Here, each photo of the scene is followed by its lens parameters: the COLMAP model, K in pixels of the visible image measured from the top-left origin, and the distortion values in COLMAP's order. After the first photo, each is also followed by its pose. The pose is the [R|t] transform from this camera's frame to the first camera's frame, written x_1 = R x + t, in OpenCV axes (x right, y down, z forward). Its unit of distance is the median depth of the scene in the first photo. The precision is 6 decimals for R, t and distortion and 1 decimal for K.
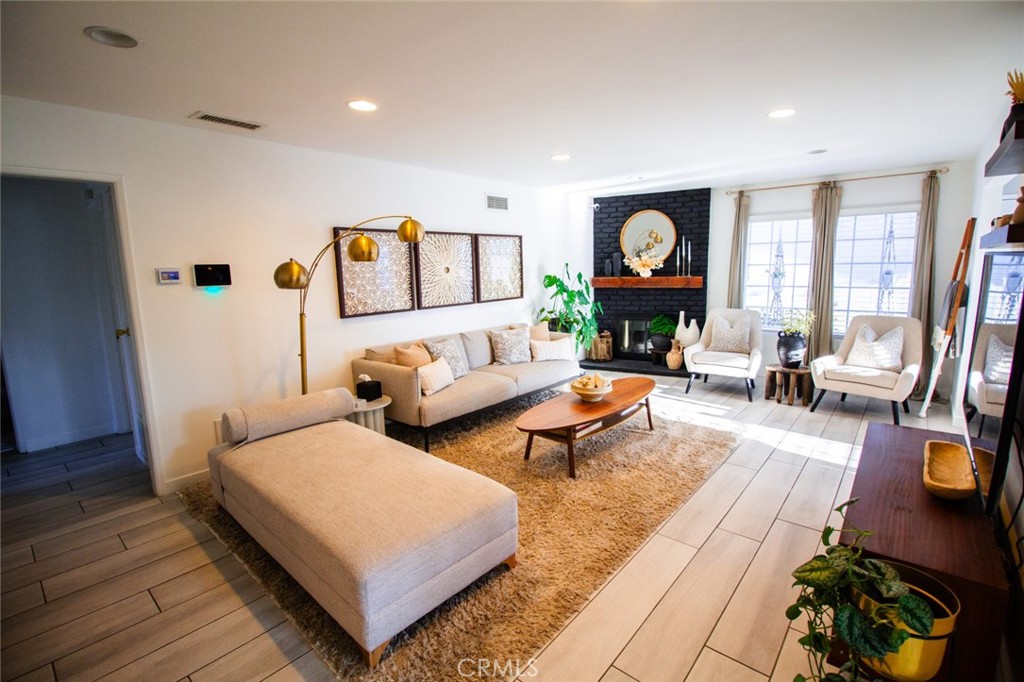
lens RADIAL K [[469.3, 0, 510.7], [0, 469.3, 337.3], [0, 0, 1]] dist [0.002725, -0.011589]
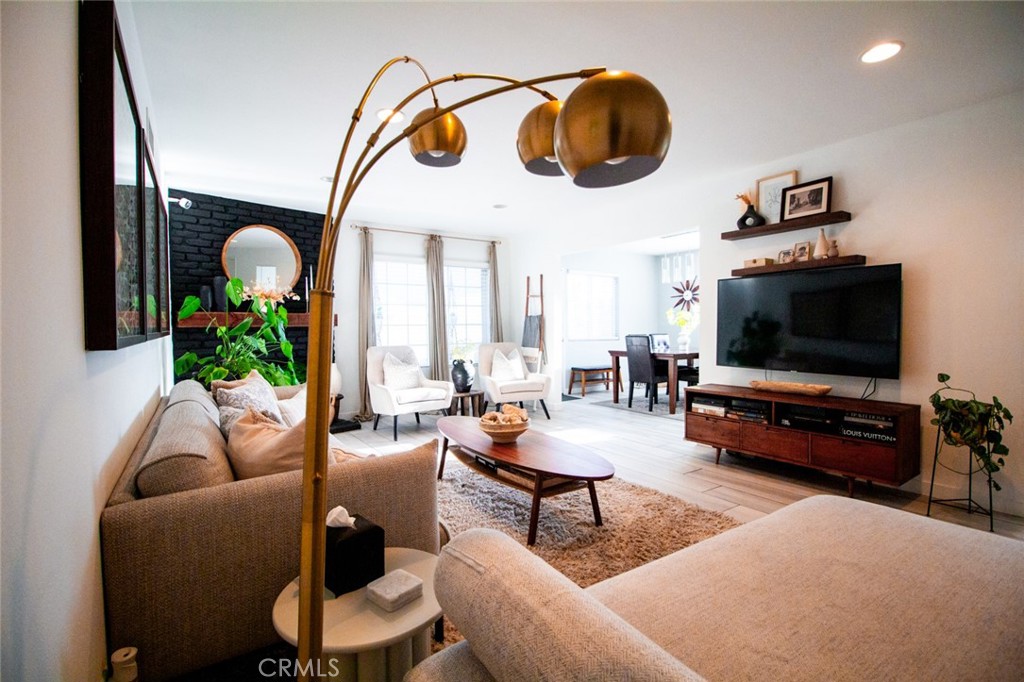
lens RADIAL K [[469.3, 0, 510.7], [0, 469.3, 337.3], [0, 0, 1]] dist [0.002725, -0.011589]
pose [[0.259623, 0.005968, 0.965692, -0.342203], [0.158541, 0.986150, -0.048718, 0.006792], [-0.952607, 0.165749, 0.255081, 0.471642]]
